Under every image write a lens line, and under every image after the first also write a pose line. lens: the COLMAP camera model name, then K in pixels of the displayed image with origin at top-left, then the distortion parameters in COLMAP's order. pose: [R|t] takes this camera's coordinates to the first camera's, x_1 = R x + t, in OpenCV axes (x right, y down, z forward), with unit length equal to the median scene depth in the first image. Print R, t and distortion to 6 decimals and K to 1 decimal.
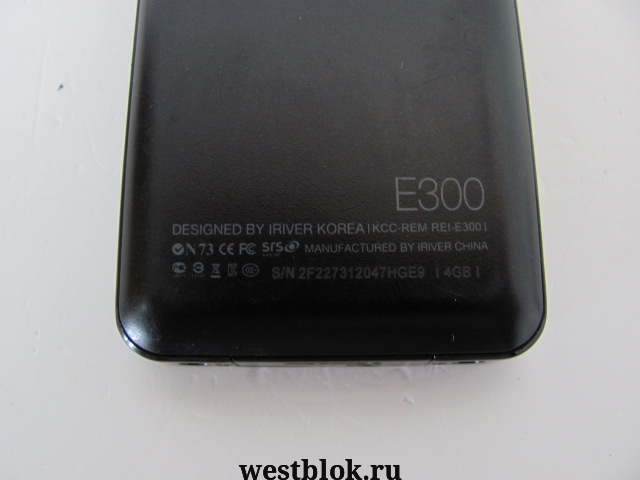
lens RADIAL K [[668.8, 0, 318.8], [0, 668.8, 239.3], [0, 0, 1]] dist [-0.190978, 0.000000]
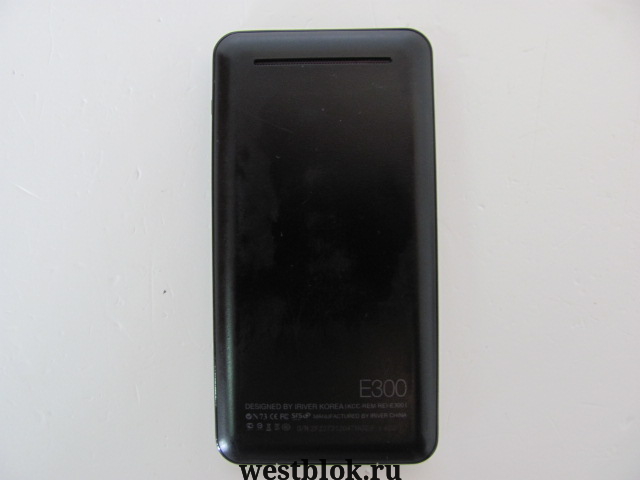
lens RADIAL K [[668.8, 0, 320.6], [0, 668.8, 240.6], [0, 0, 1]] dist [-0.190978, 0.000000]
pose [[0.999943, -0.005598, -0.009109, 0.021253], [0.007349, 0.978671, 0.205304, -0.894171], [0.007765, -0.205359, 0.978656, -0.801958]]
